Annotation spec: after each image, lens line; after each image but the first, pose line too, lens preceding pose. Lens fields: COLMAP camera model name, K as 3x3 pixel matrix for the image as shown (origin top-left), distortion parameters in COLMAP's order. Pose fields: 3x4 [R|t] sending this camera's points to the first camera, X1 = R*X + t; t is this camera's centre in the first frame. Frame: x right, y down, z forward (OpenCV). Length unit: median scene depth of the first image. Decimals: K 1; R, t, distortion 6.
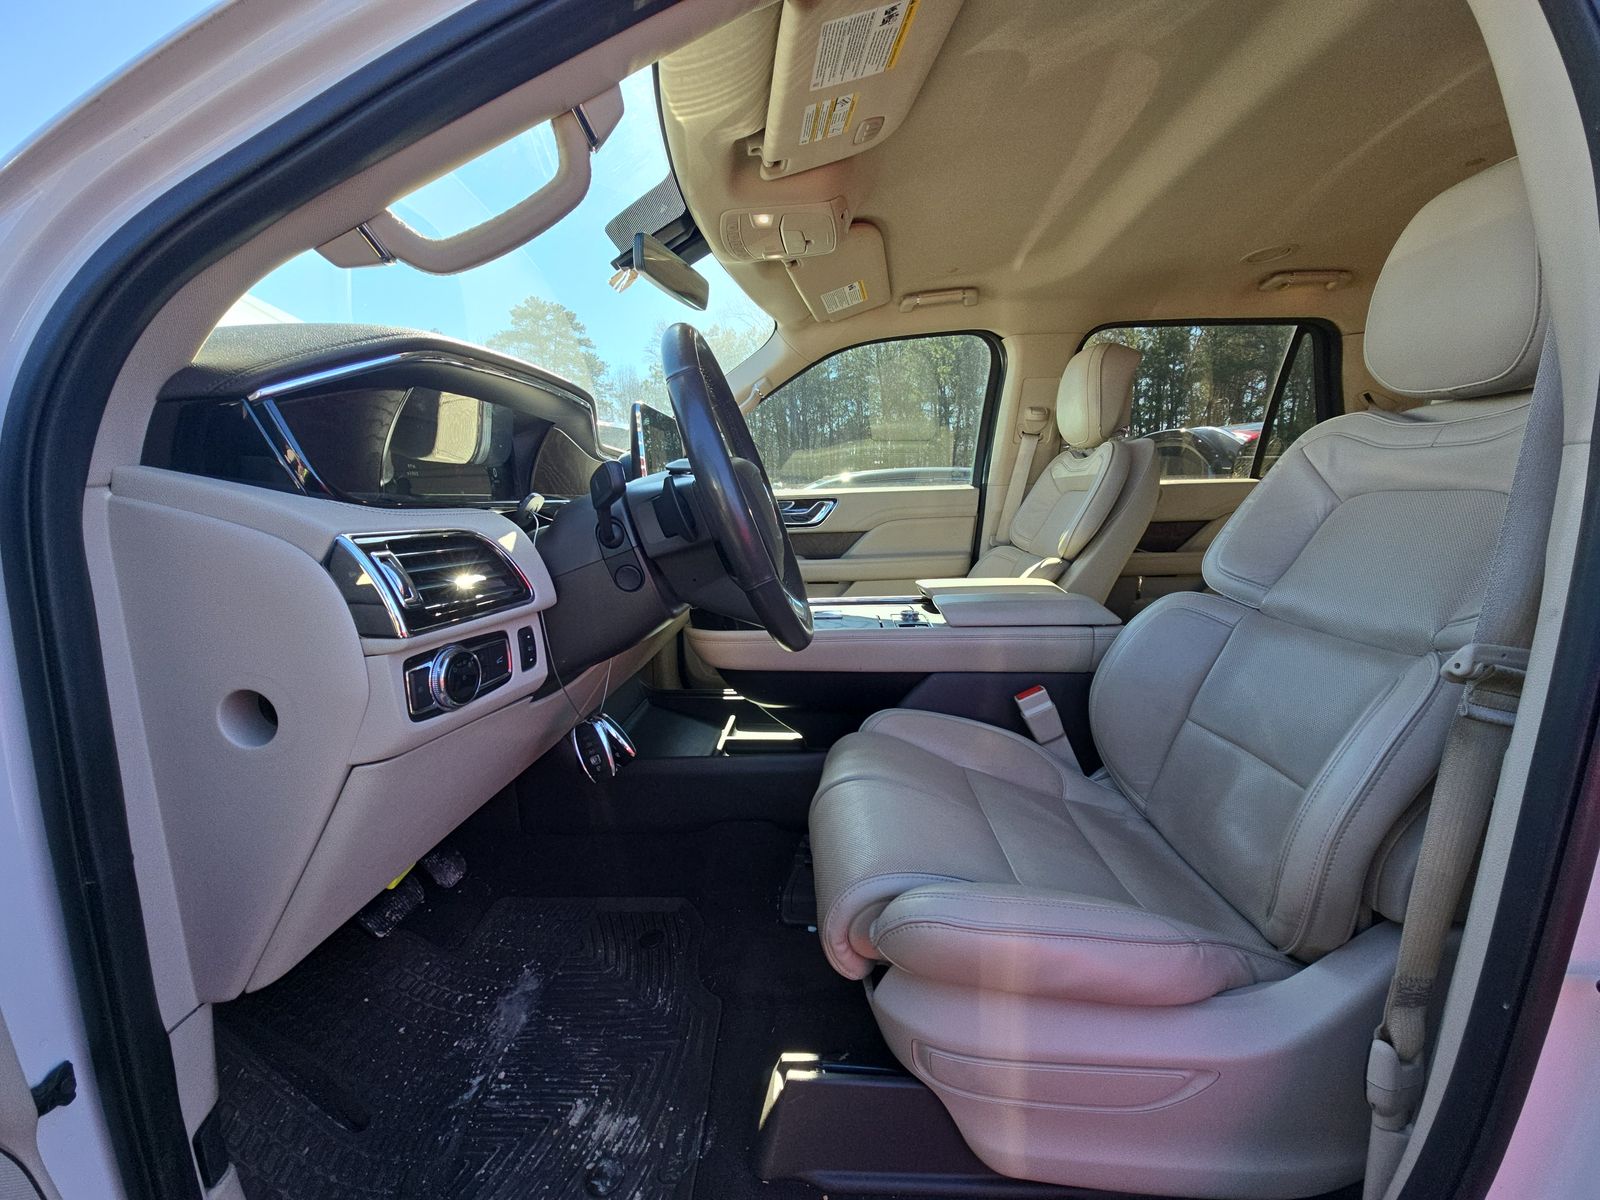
lens RADIAL K [[641.1, 0, 810.5], [0, 641.1, 599.5], [0, 0, 1]] dist [0.010500, -0.013632]
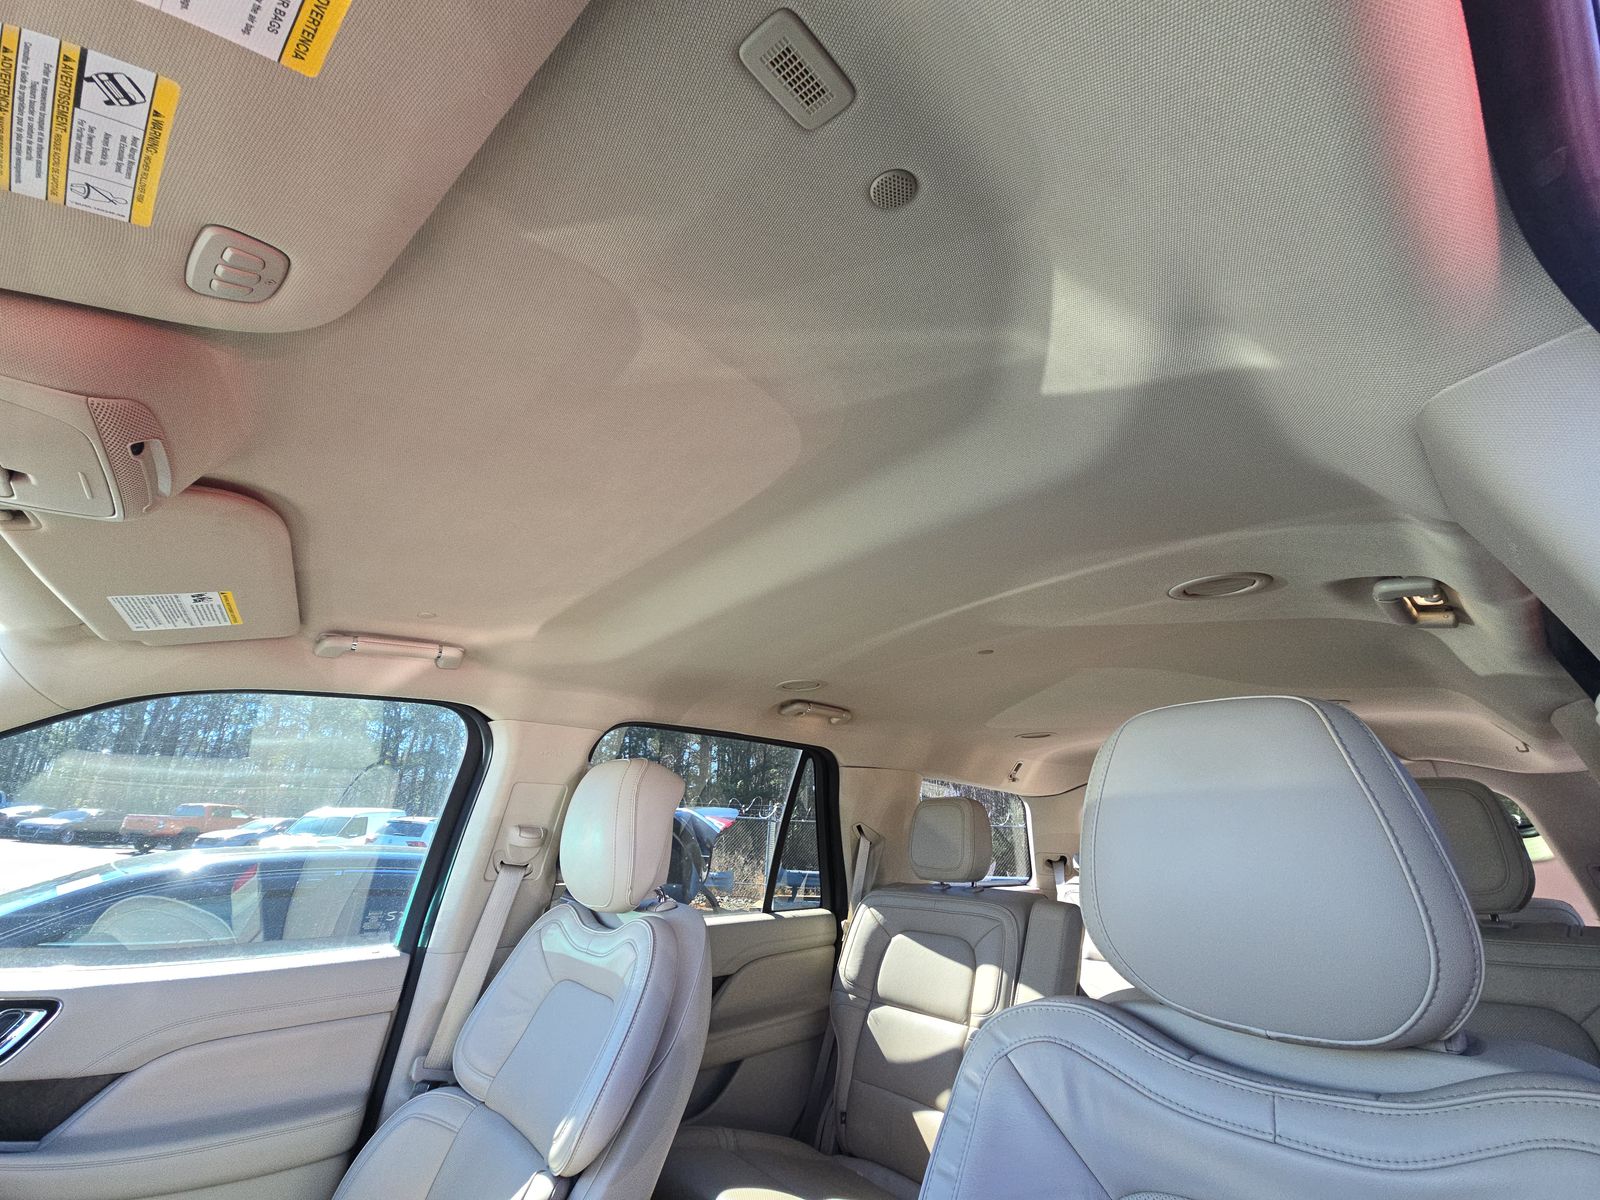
lens RADIAL K [[641.1, 0, 810.5], [0, 641.1, 599.5], [0, 0, 1]] dist [0.010500, -0.013632]
pose [[0.716593, 0.266612, 0.644525, 0.071141], [0.086135, 0.883162, -0.461092, -0.181294], [-0.692153, 0.385931, 0.609903, 0.309034]]
